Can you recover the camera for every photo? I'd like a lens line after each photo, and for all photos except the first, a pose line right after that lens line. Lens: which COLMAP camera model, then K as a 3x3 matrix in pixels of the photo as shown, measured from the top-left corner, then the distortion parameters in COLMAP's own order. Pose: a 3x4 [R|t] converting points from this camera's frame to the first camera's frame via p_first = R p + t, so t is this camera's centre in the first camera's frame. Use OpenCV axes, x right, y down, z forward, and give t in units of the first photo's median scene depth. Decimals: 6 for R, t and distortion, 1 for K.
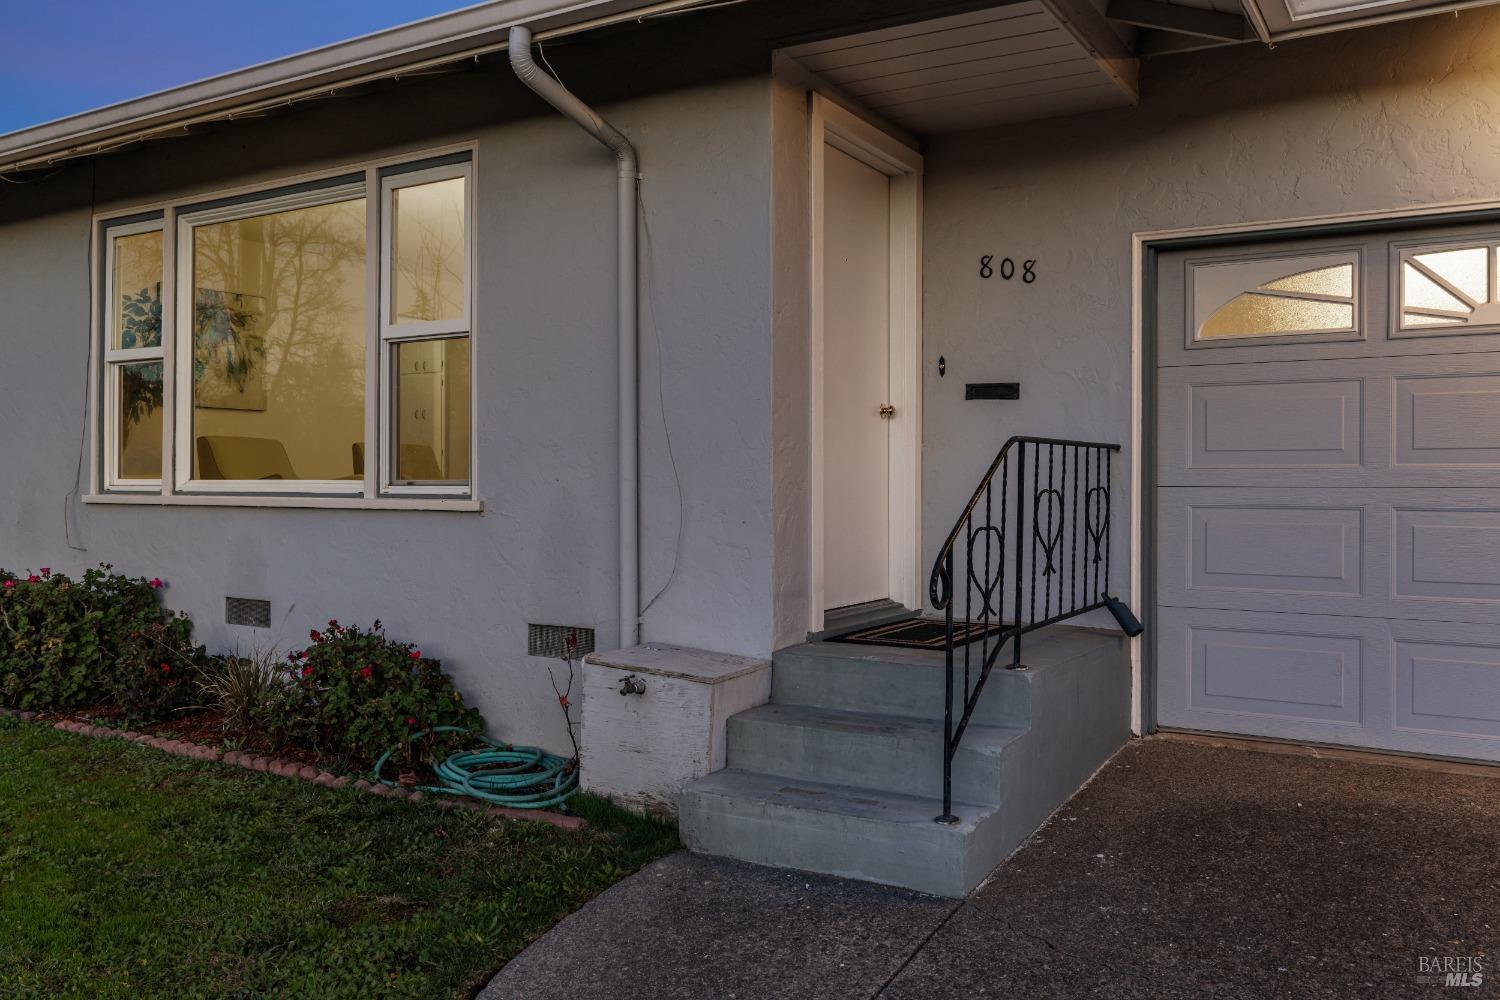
lens RADIAL K [[1179.7, 0, 757.1], [0, 1179.7, 488.8], [0, 0, 1]] dist [-0.008723, 0.007894]
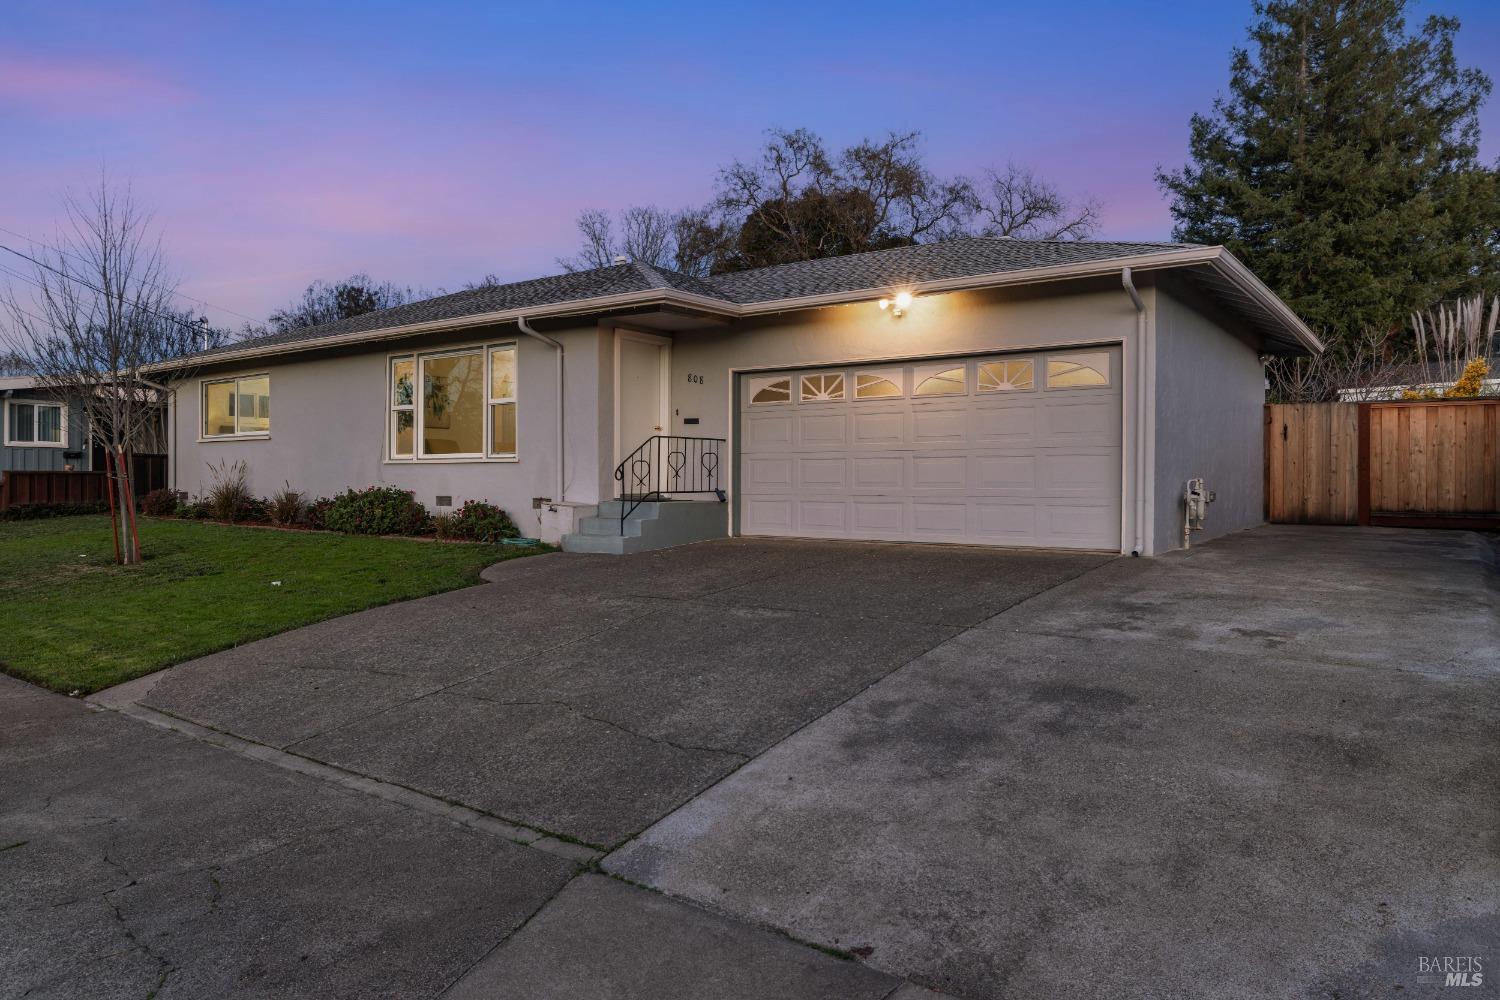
lens RADIAL K [[996.8, 0, 746.4], [0, 996.8, 502.5], [0, 0, 1]] dist [-0.008709, -0.000356]
pose [[0.994309, 0.003378, -0.106485, 0.580793], [-0.002029, 0.999916, 0.012767, 0.083638], [0.106519, -0.012478, 0.994232, -1.386481]]
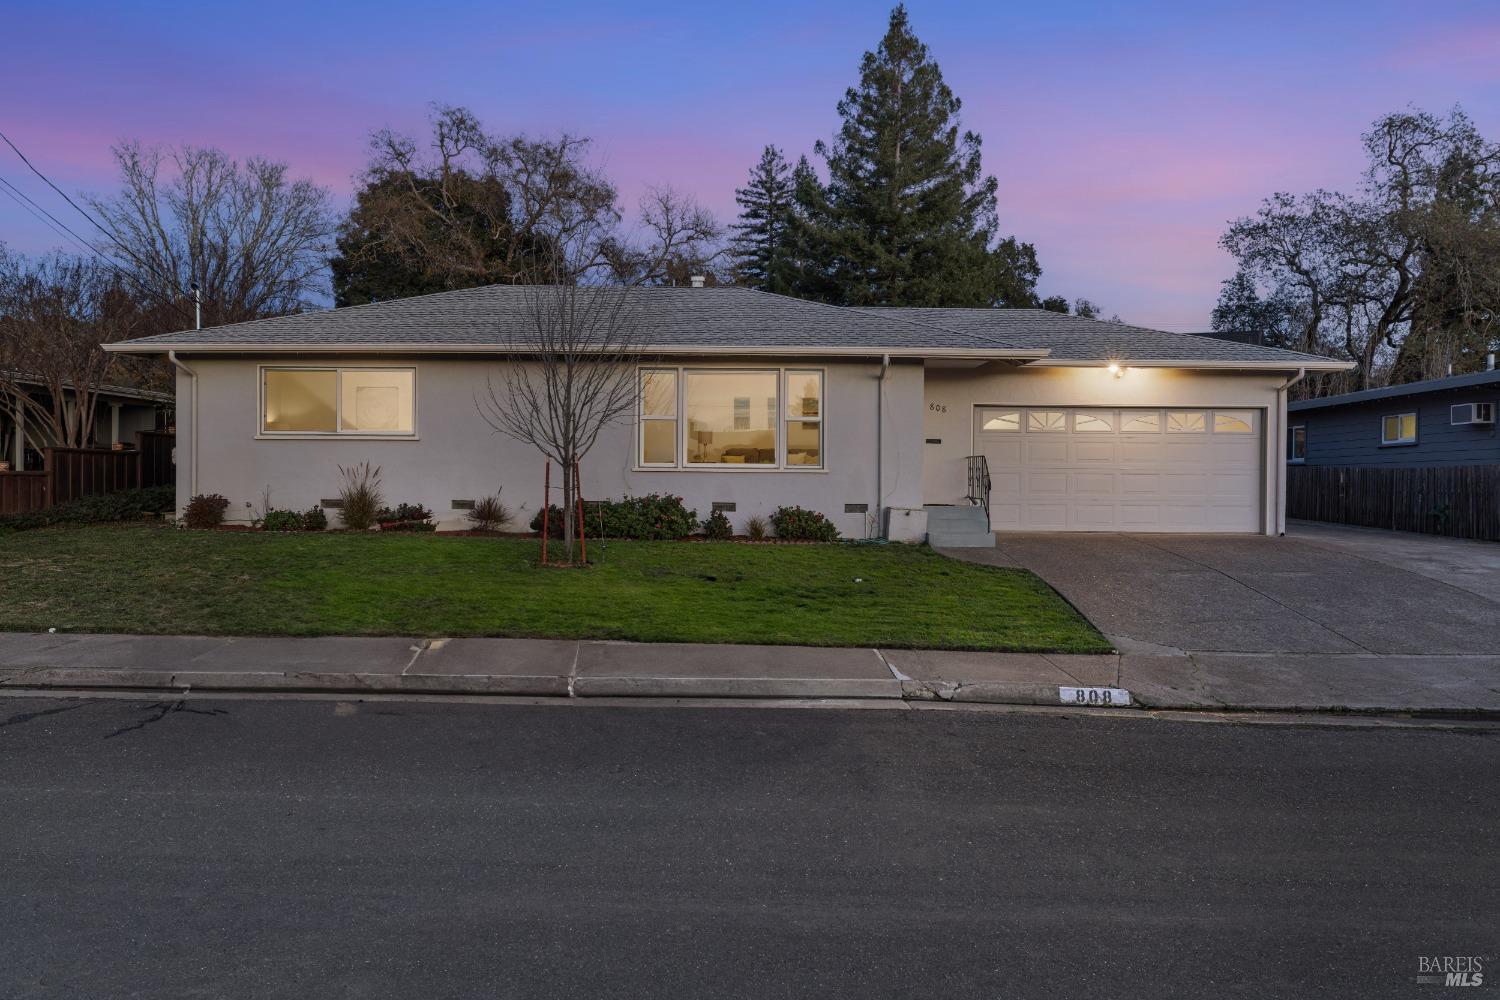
lens RADIAL K [[1065.1, 0, 746.1], [0, 1065.1, 496.8], [0, 0, 1]] dist [-0.012067, -0.001213]
pose [[0.861098, -0.004786, 0.508417, -1.929316], [-0.003103, 0.999888, 0.014669, 0.041869], [-0.508430, -0.014209, 0.860986, -1.507856]]
